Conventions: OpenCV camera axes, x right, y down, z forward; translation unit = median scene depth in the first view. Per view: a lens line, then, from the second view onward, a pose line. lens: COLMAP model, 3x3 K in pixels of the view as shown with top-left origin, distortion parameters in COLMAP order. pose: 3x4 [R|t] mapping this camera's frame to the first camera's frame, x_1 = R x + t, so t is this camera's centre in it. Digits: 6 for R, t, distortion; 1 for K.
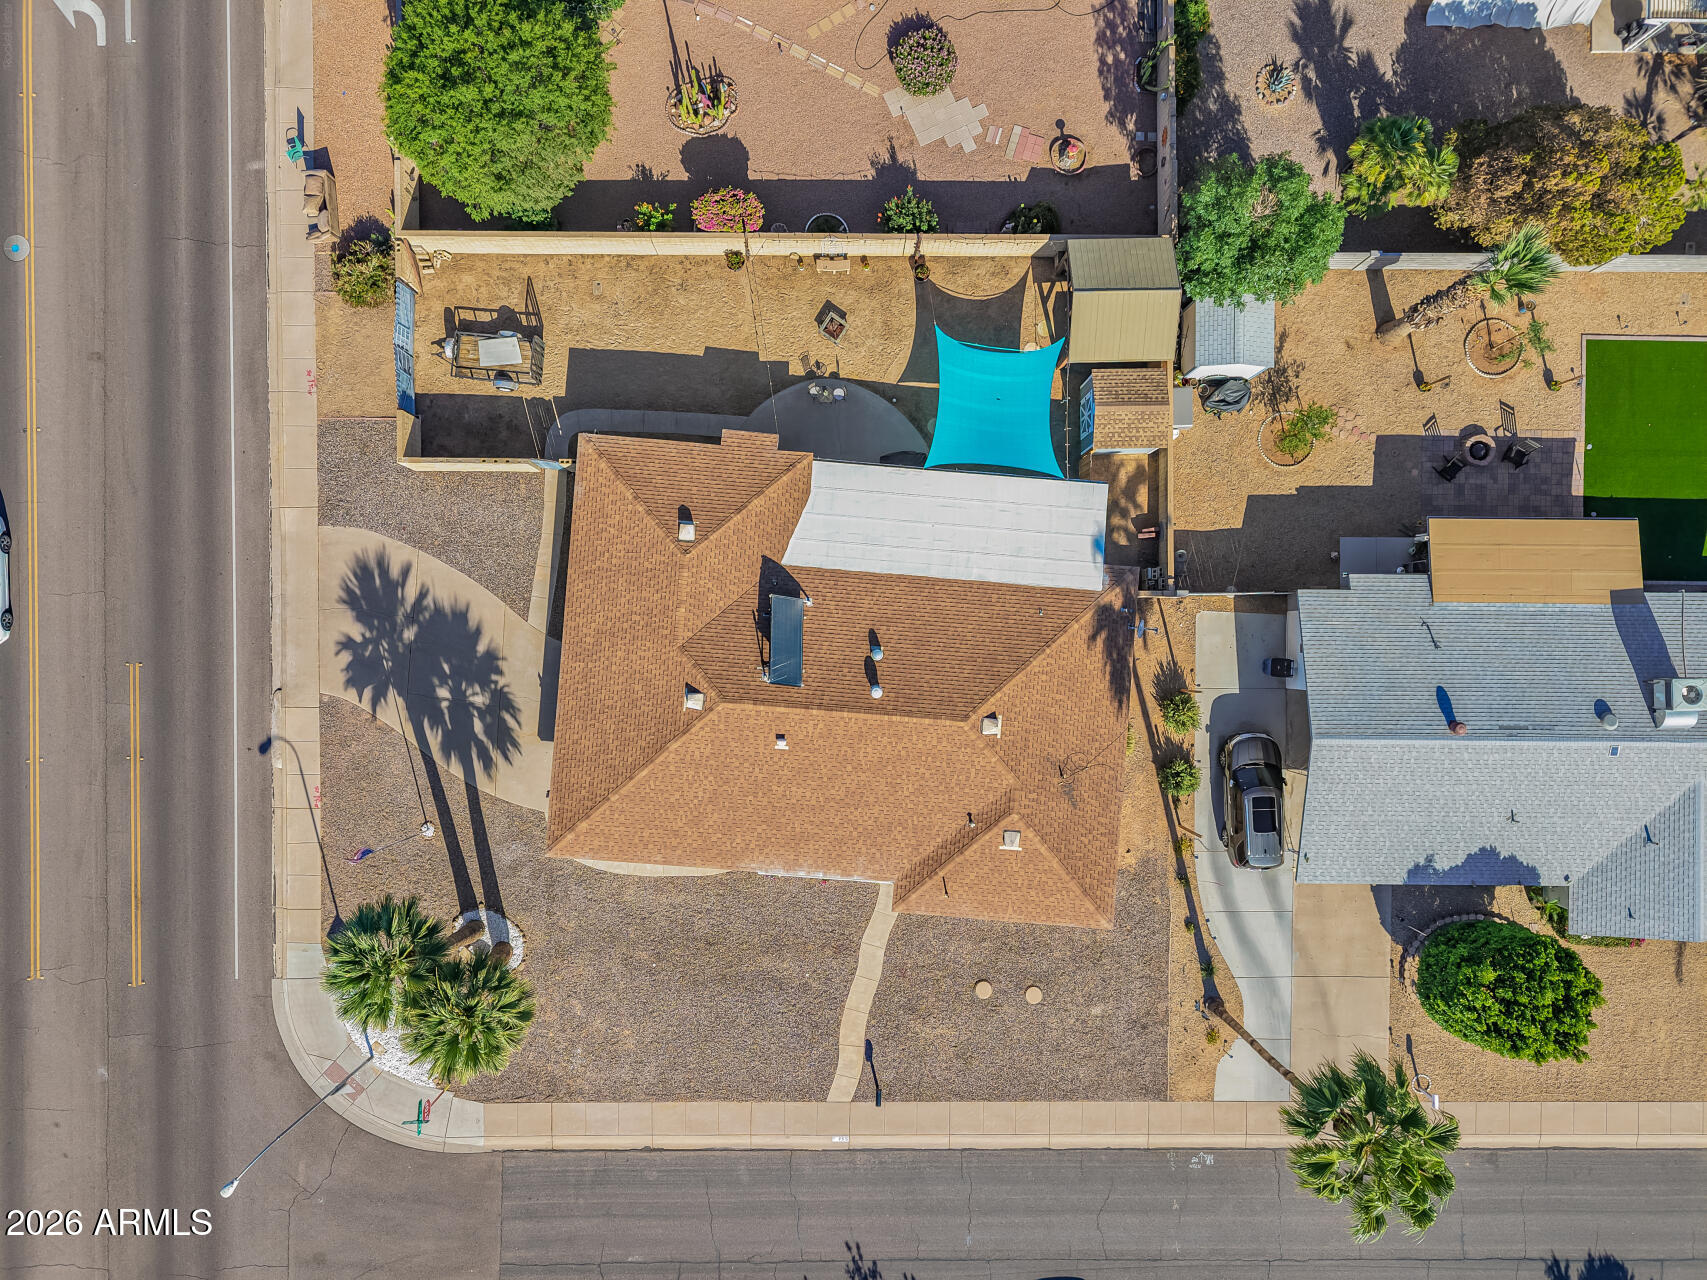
lens RADIAL K [[1142.0, 0, 847.5], [0, 1142.0, 641.0], [0, 0, 1]] dist [0.036448, -0.039321]
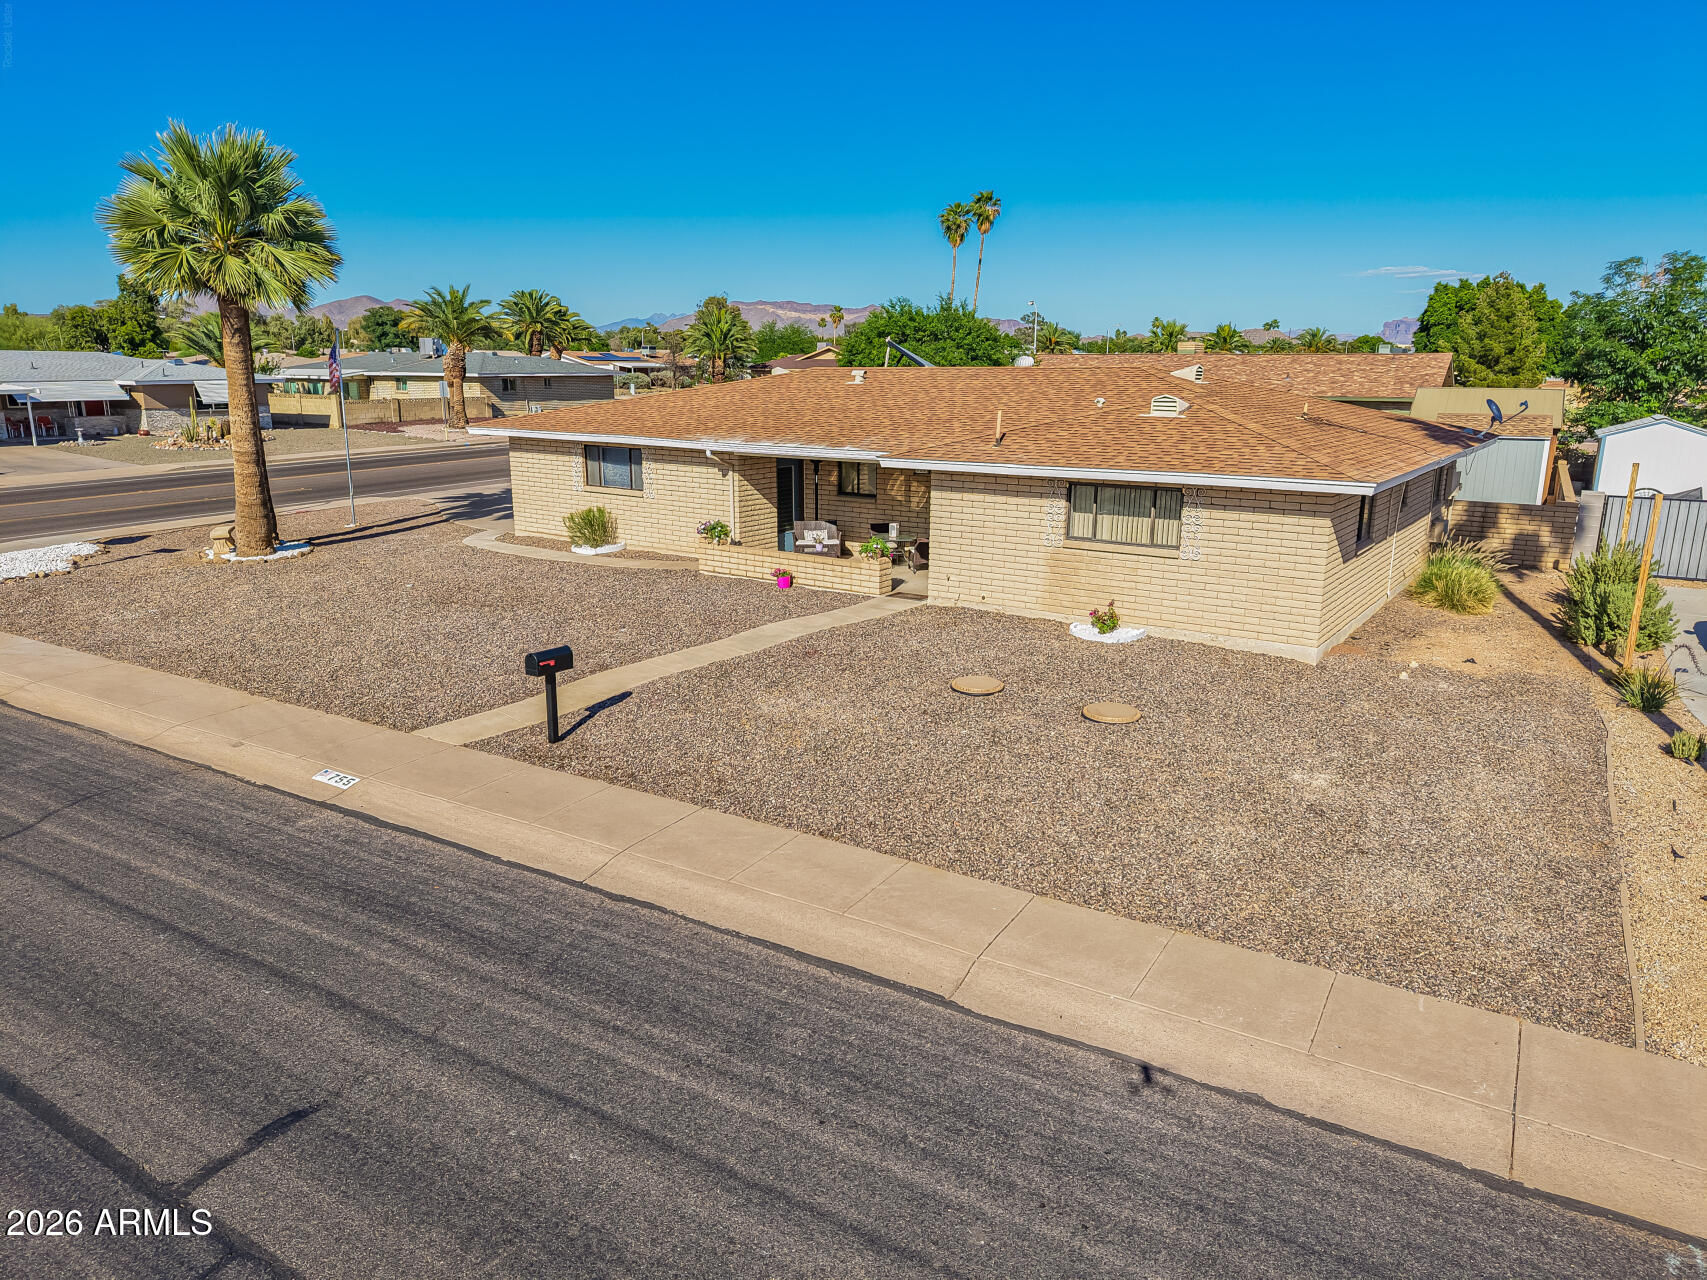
lens RADIAL K [[1142.0, 0, 847.5], [0, 1142.0, 641.0], [0, 0, 1]] dist [0.036448, -0.039321]
pose [[0.860178, 0.119476, -0.495801, 0.254802], [-0.509992, 0.203396, -0.835786, 0.611522], [0.000988, 0.971780, 0.235889, 0.898219]]
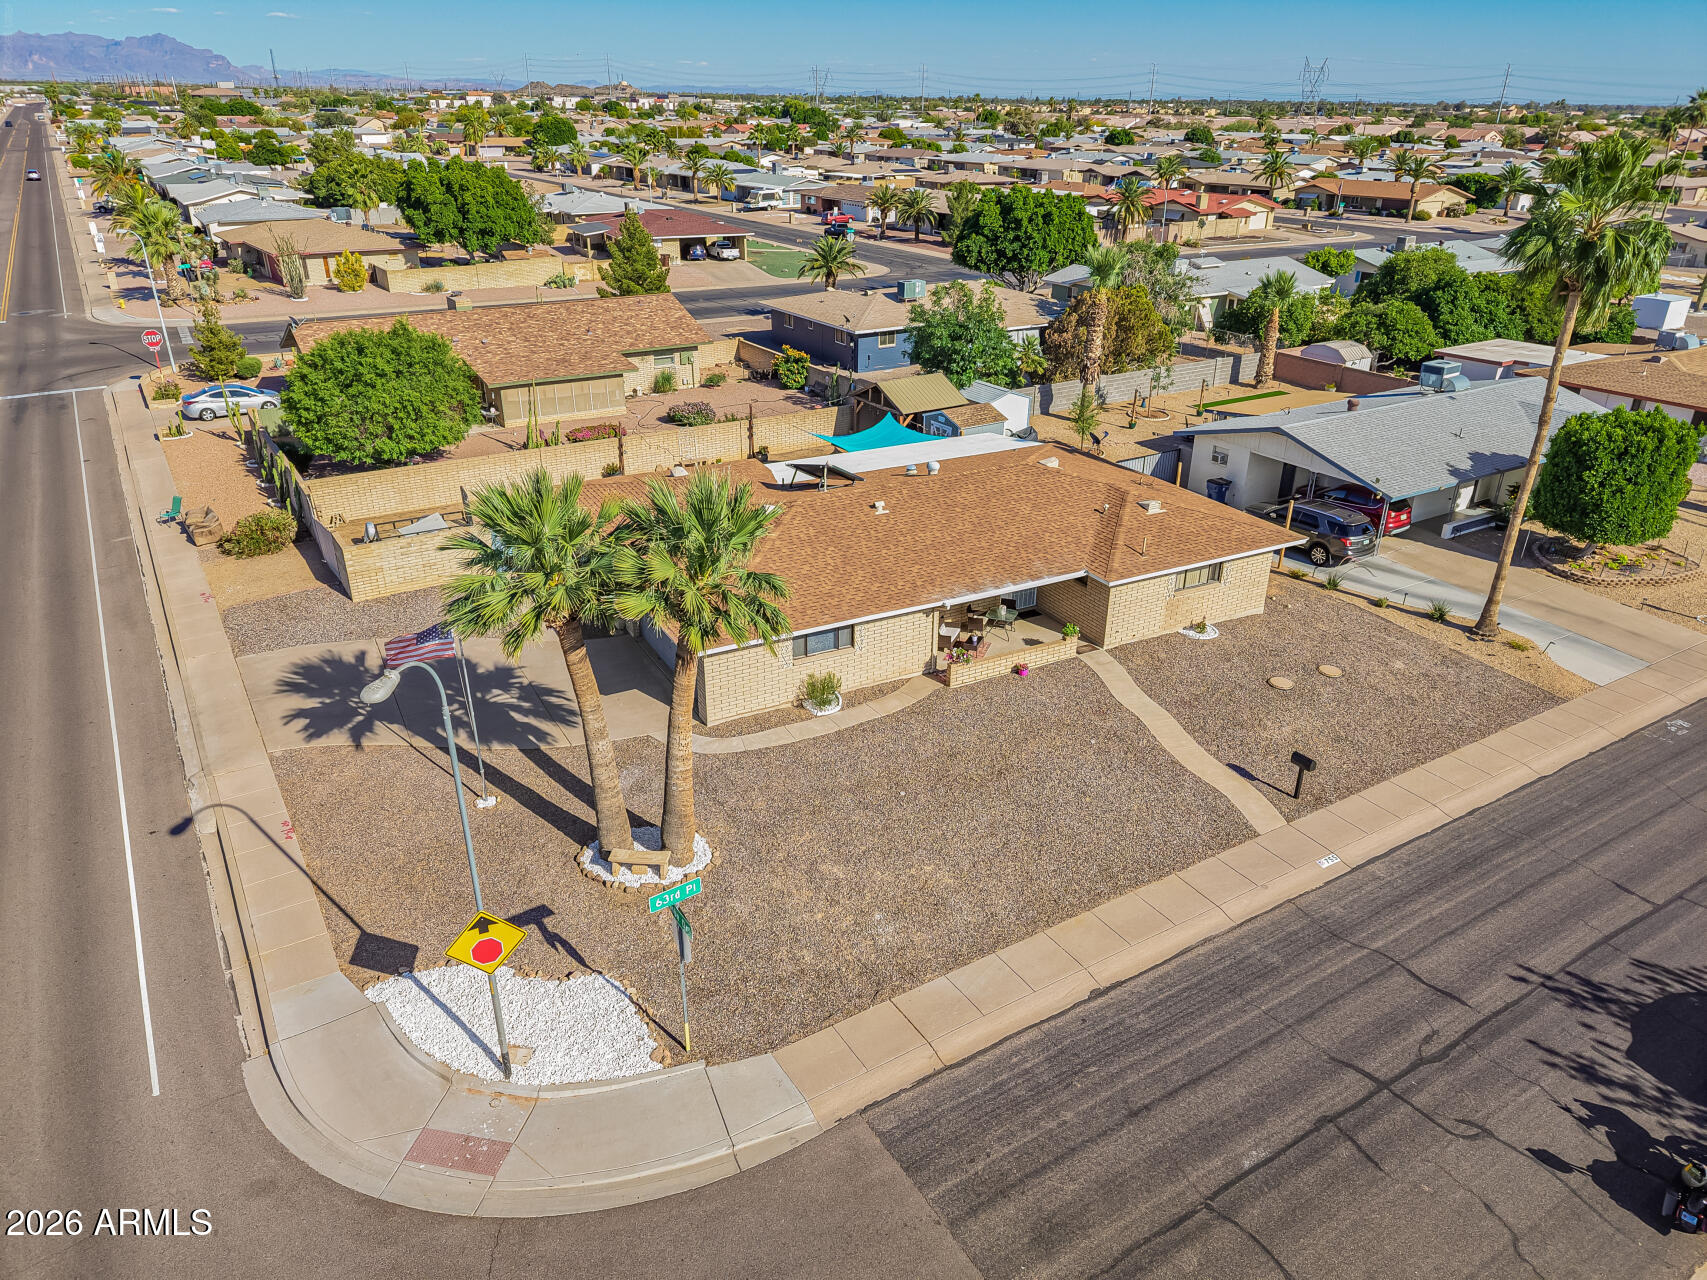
lens RADIAL K [[1142.0, 0, 847.5], [0, 1142.0, 641.0], [0, 0, 1]] dist [0.036448, -0.039321]
pose [[0.848084, -0.227958, 0.478319, -0.476420], [0.529862, 0.365539, -0.765263, 0.717363], [-0.000396, 0.902450, 0.430793, 0.644913]]
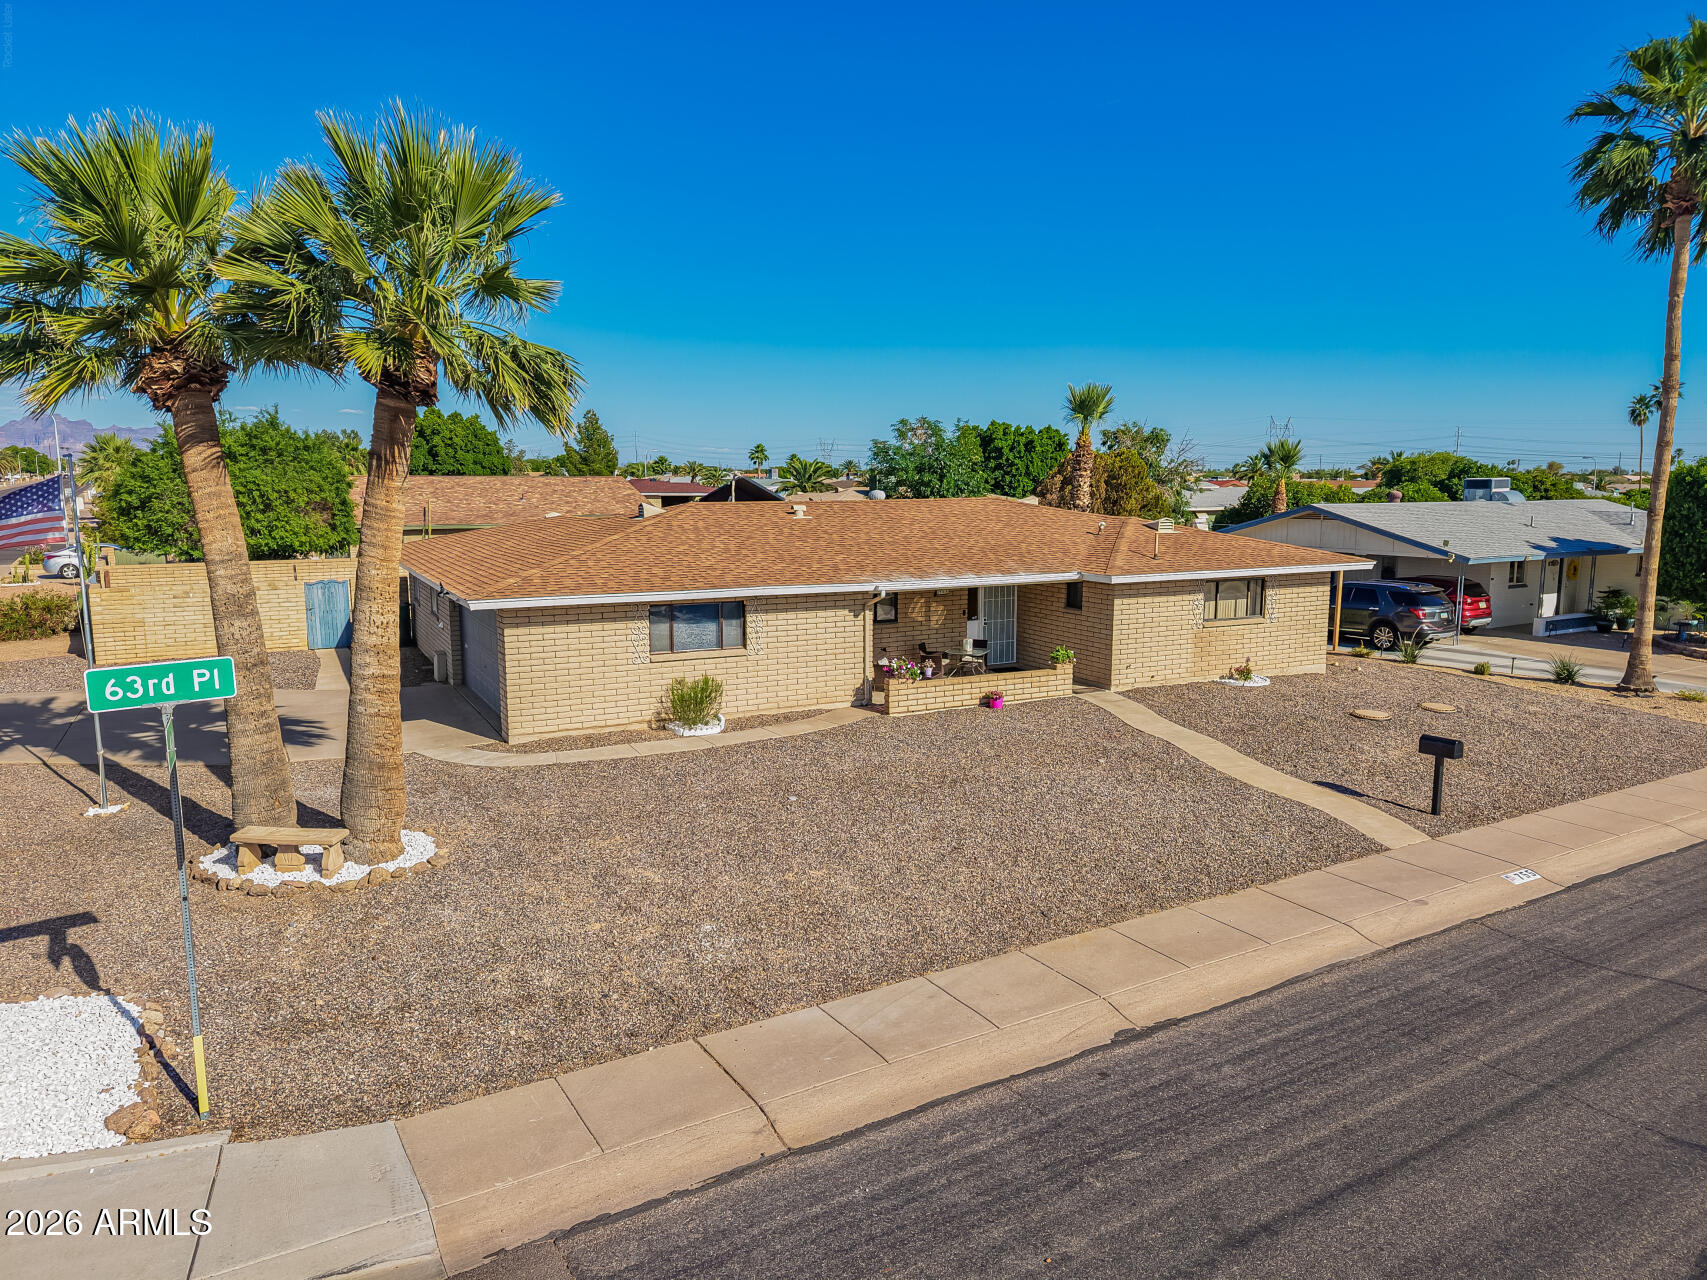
lens RADIAL K [[1142.0, 0, 847.5], [0, 1142.0, 641.0], [0, 0, 1]] dist [0.036448, -0.039321]
pose [[0.850984, -0.079155, 0.519192, -0.347600], [0.525184, 0.123204, -0.842023, 0.609155], [0.002683, 0.989220, 0.146416, 0.884723]]
